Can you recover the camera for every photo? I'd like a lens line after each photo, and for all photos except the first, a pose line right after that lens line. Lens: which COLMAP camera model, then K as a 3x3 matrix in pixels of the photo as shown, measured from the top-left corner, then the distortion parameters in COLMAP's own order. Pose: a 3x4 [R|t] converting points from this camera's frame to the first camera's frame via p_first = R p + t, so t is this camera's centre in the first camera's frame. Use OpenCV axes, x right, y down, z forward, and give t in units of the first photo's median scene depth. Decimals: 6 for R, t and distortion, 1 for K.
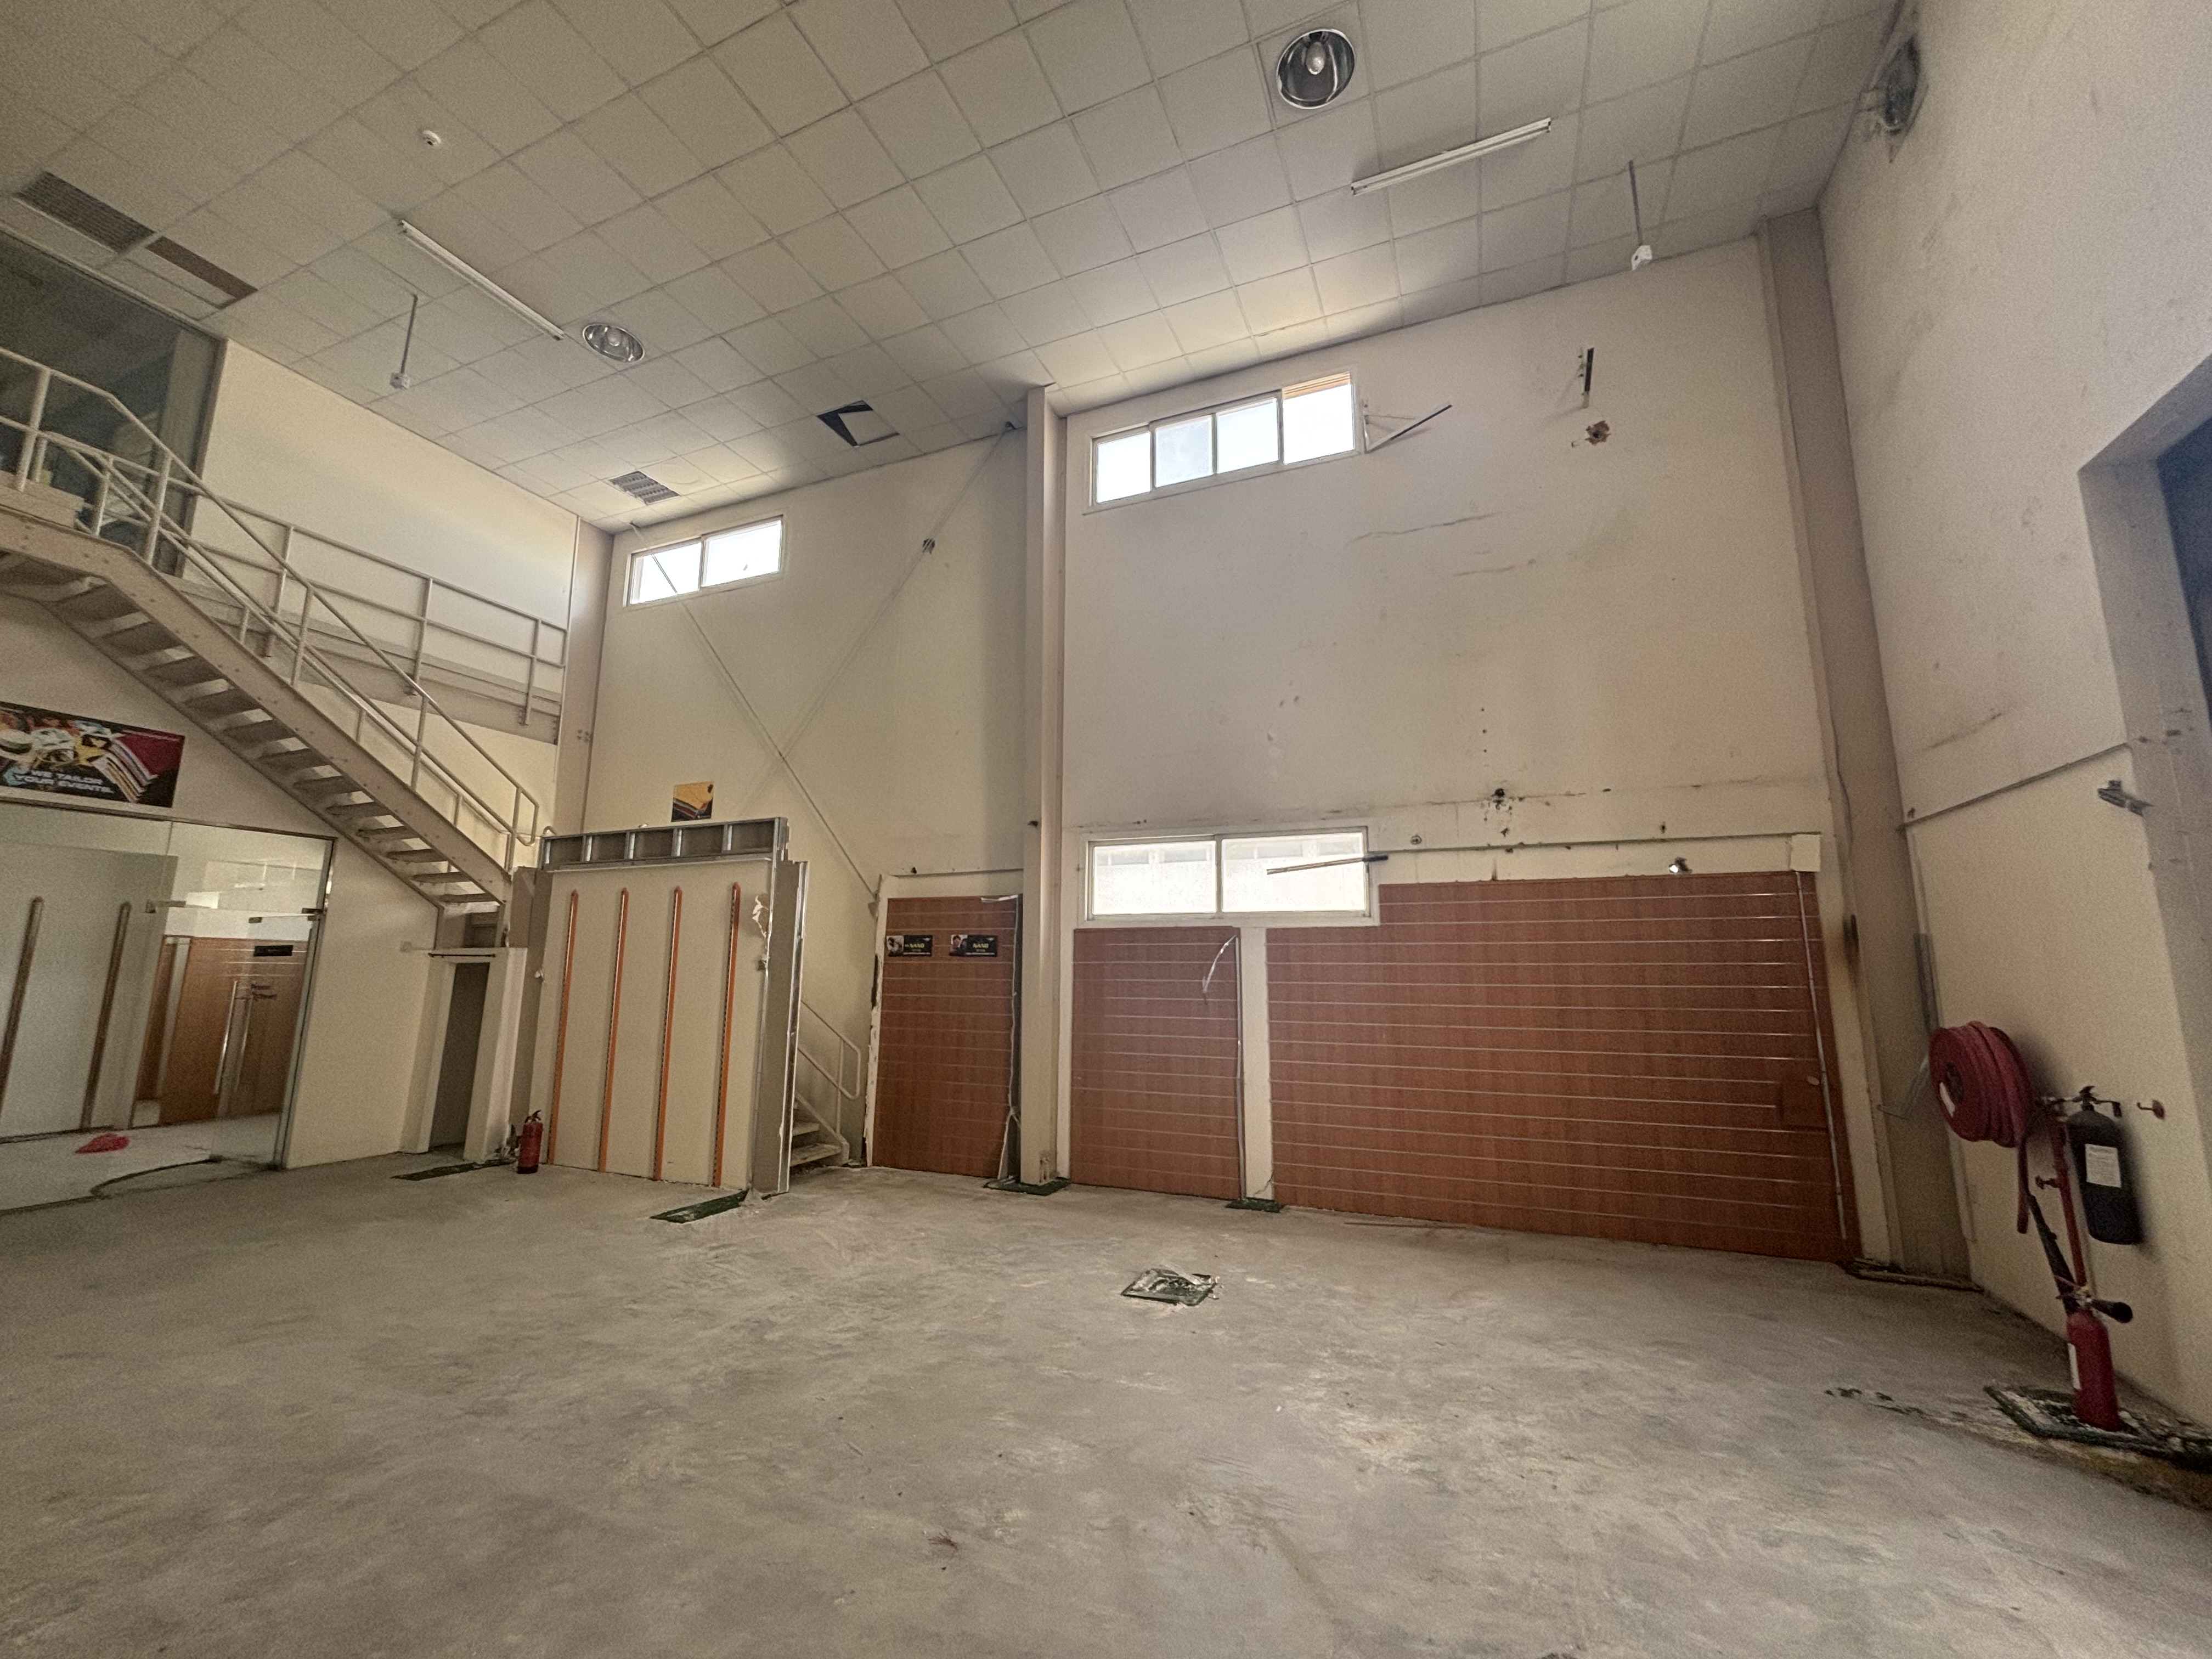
lens RADIAL K [[891.1, 0, 1106.0], [0, 891.1, 829.5], [0, 0, 1]] dist [0.000398, 0.000733]
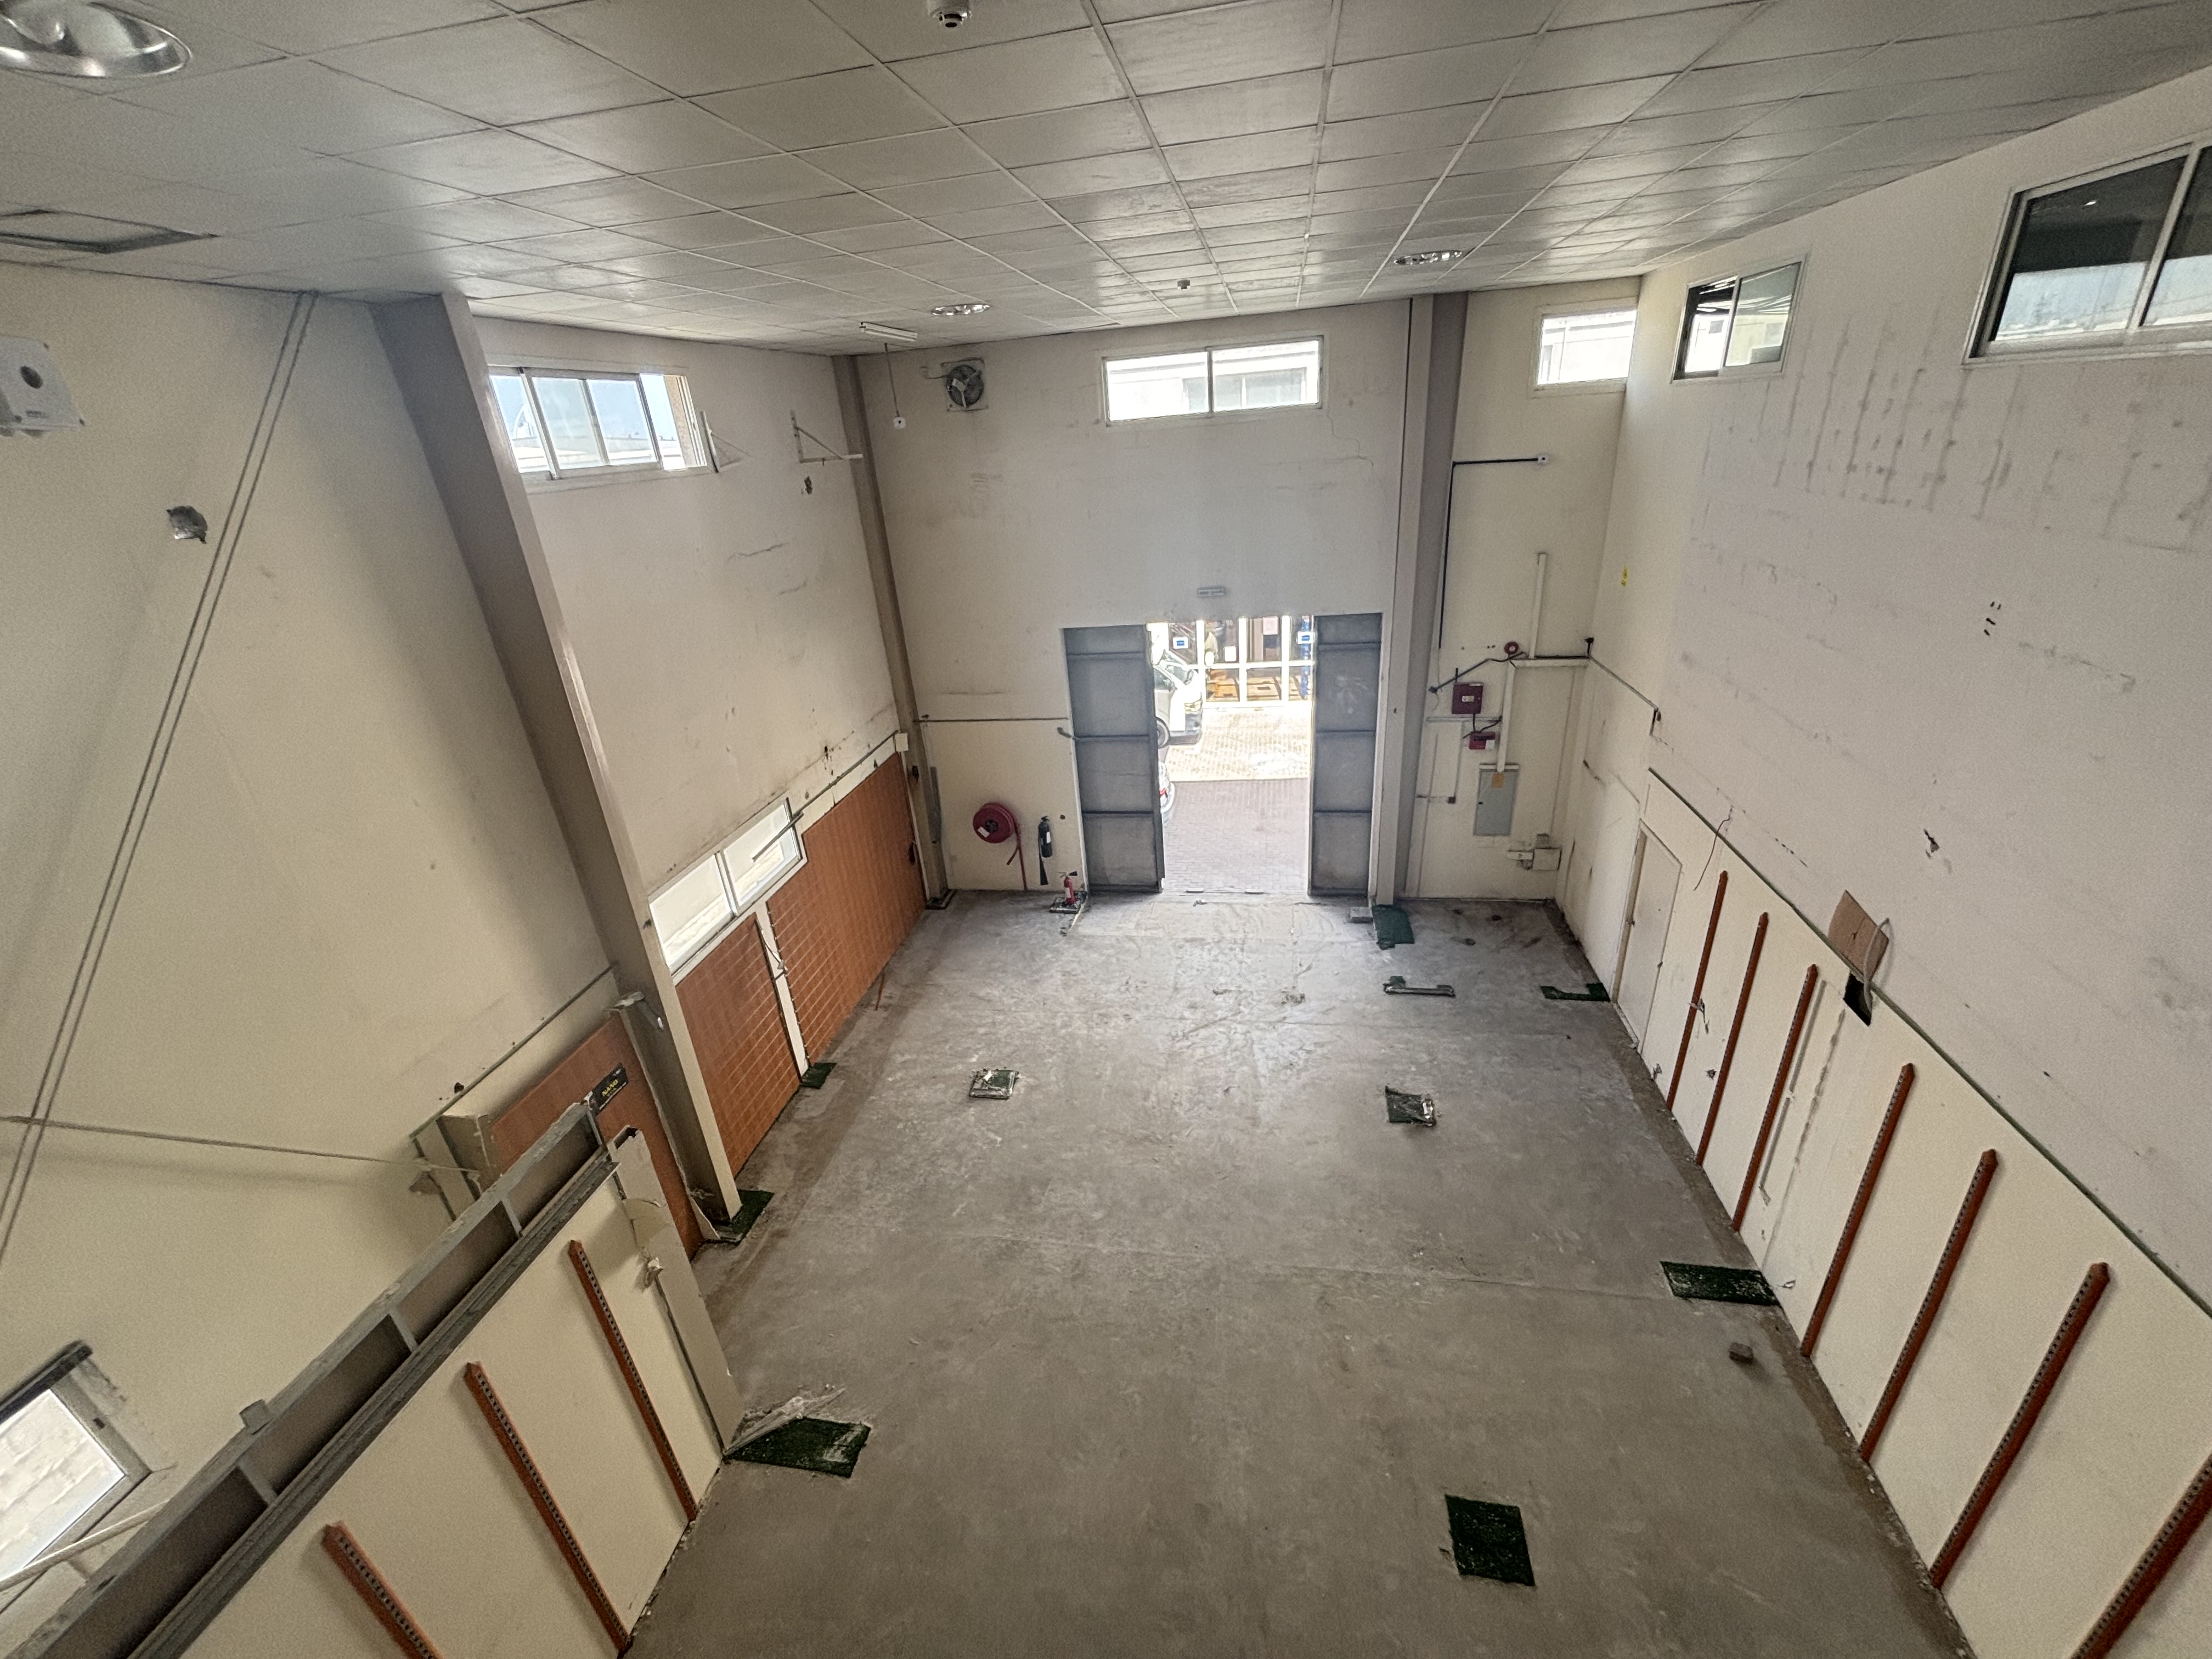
lens RADIAL K [[892.0, 0, 1111.1], [0, 892.0, 832.2], [0, 0, 1]] dist [0.024134, -0.022007]
pose [[-0.228649, -0.398300, 0.888300, -0.993702], [-0.085671, 0.917164, 0.389191, -0.502474], [-0.969732, 0.012887, -0.243832, 0.829065]]
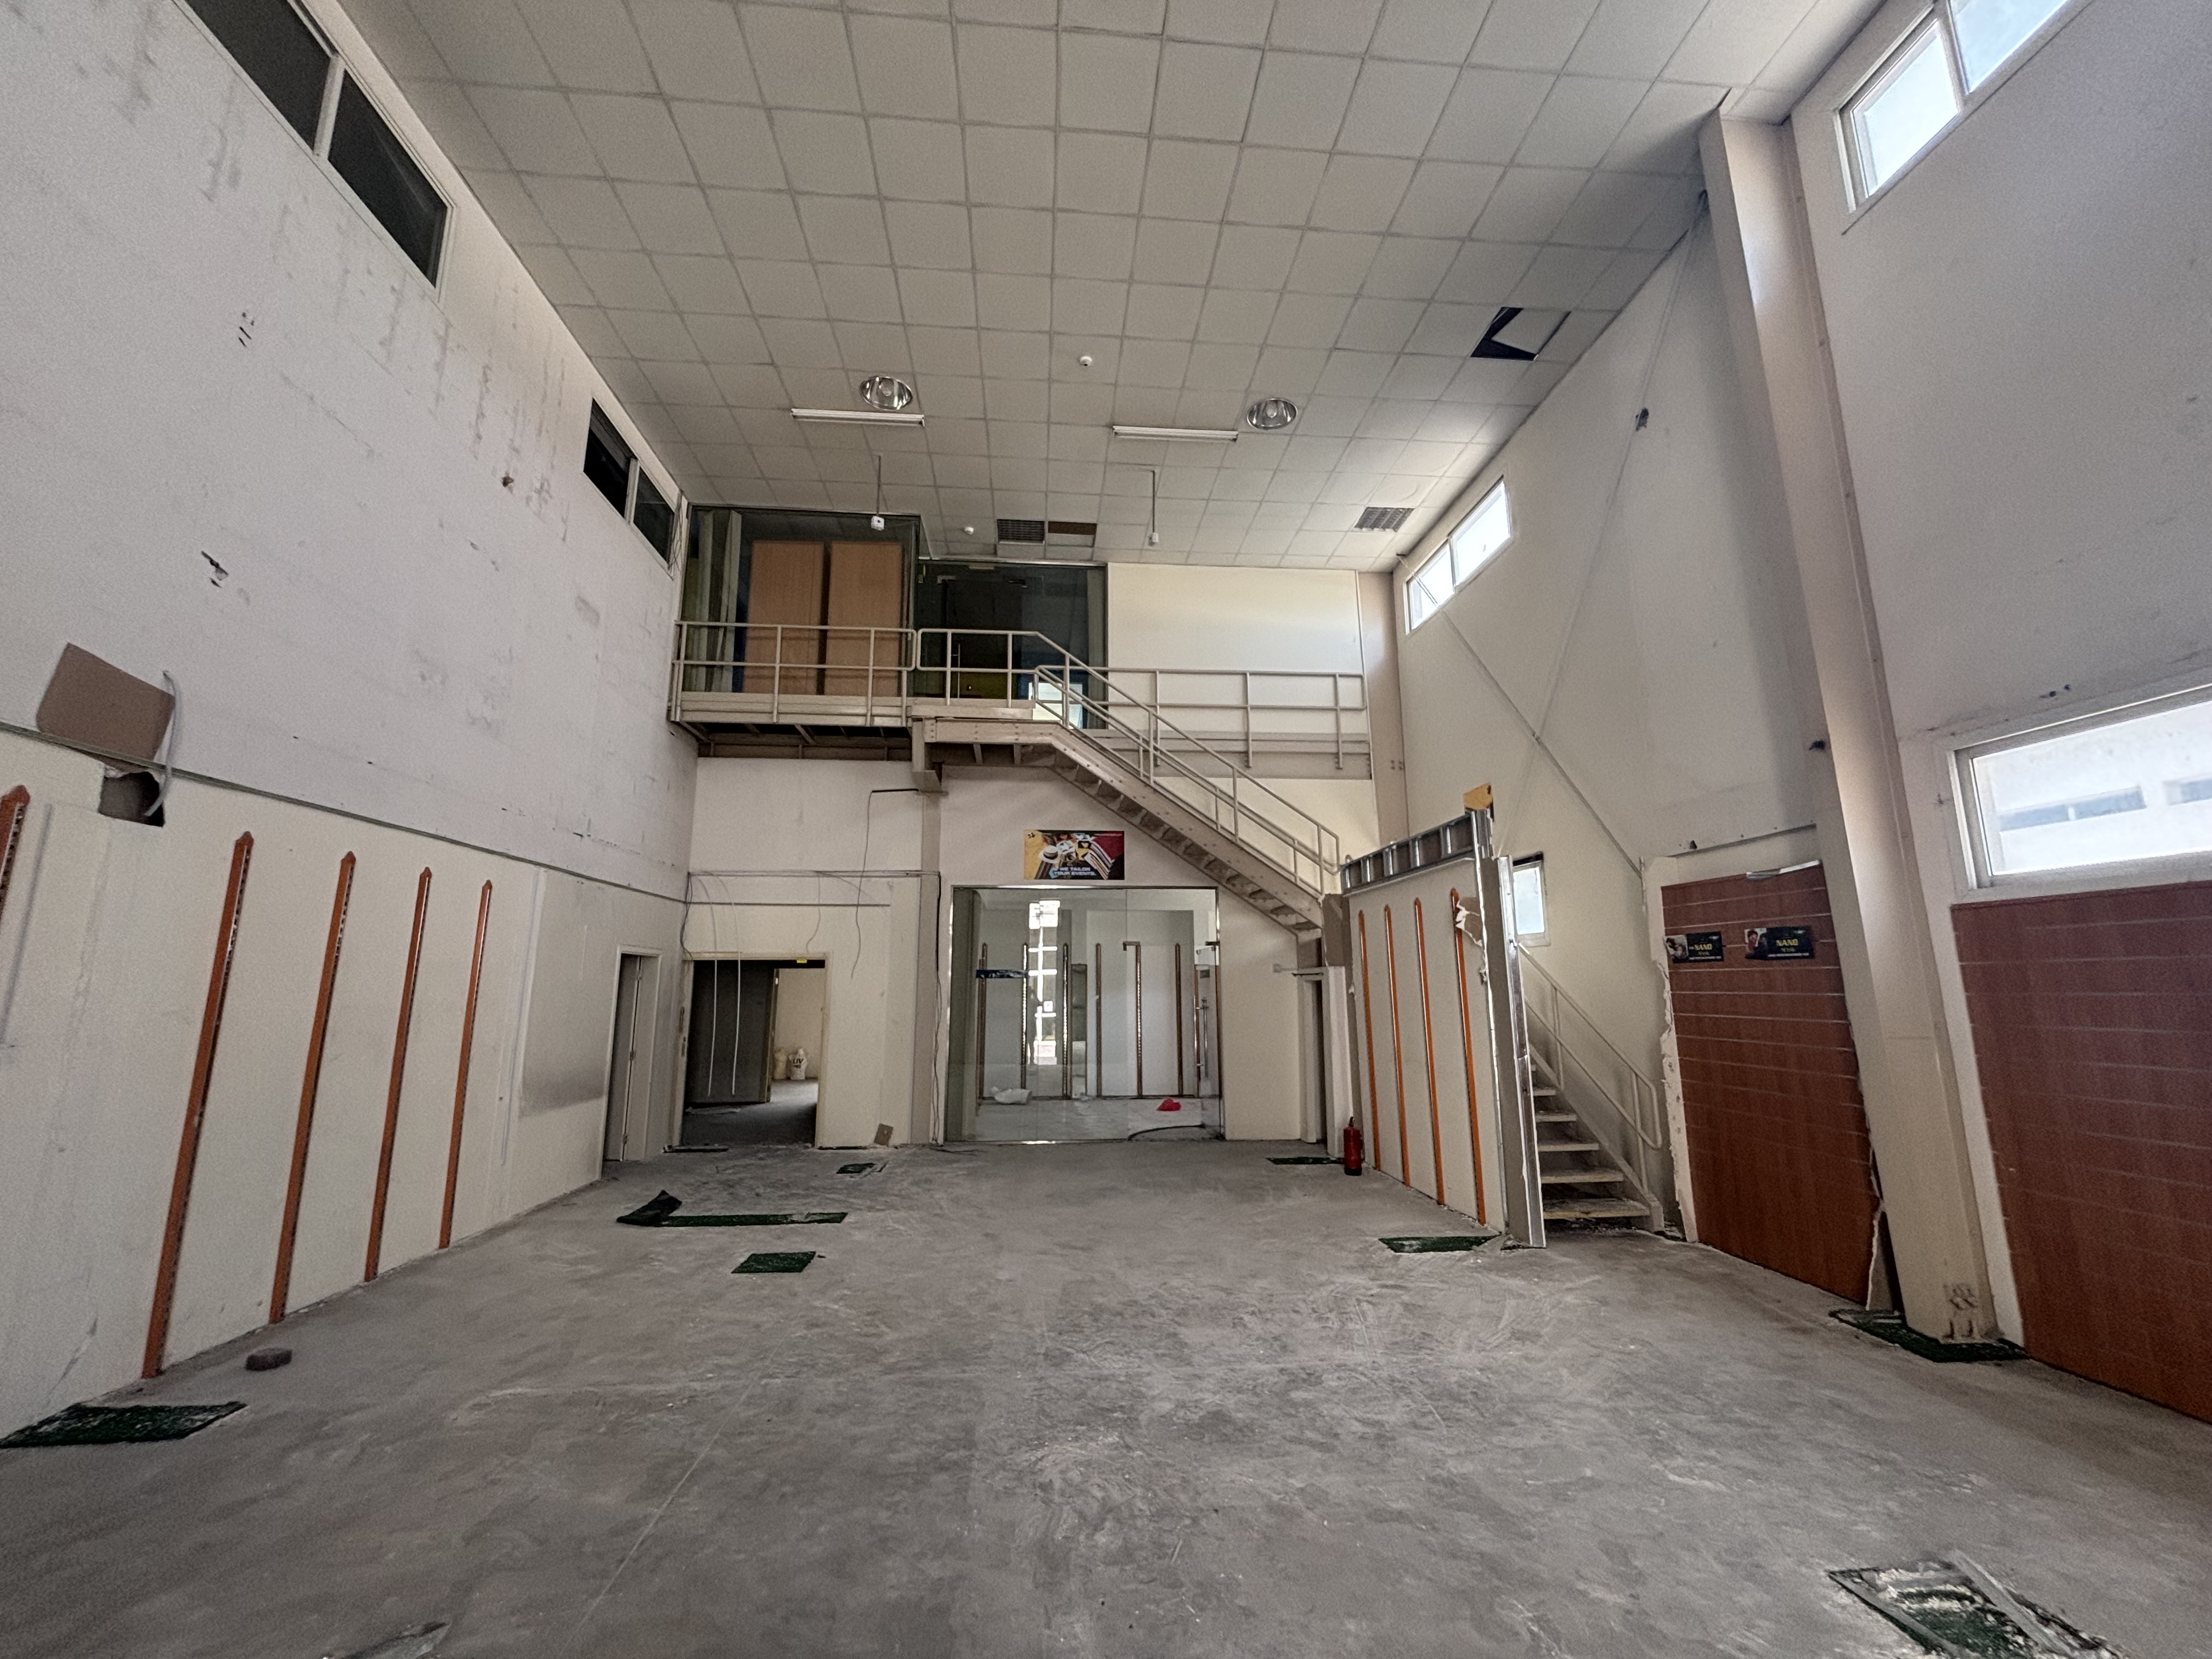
lens RADIAL K [[892.0, 0, 1106.0], [0, 892.0, 829.5], [0, 0, 1]] dist [-0.002957, 0.000368]
pose [[0.467655, -0.164807, -0.868411, 0.237906], [0.150556, 0.982959, -0.105469, 0.044407], [0.870995, -0.081422, 0.484499, 0.260703]]
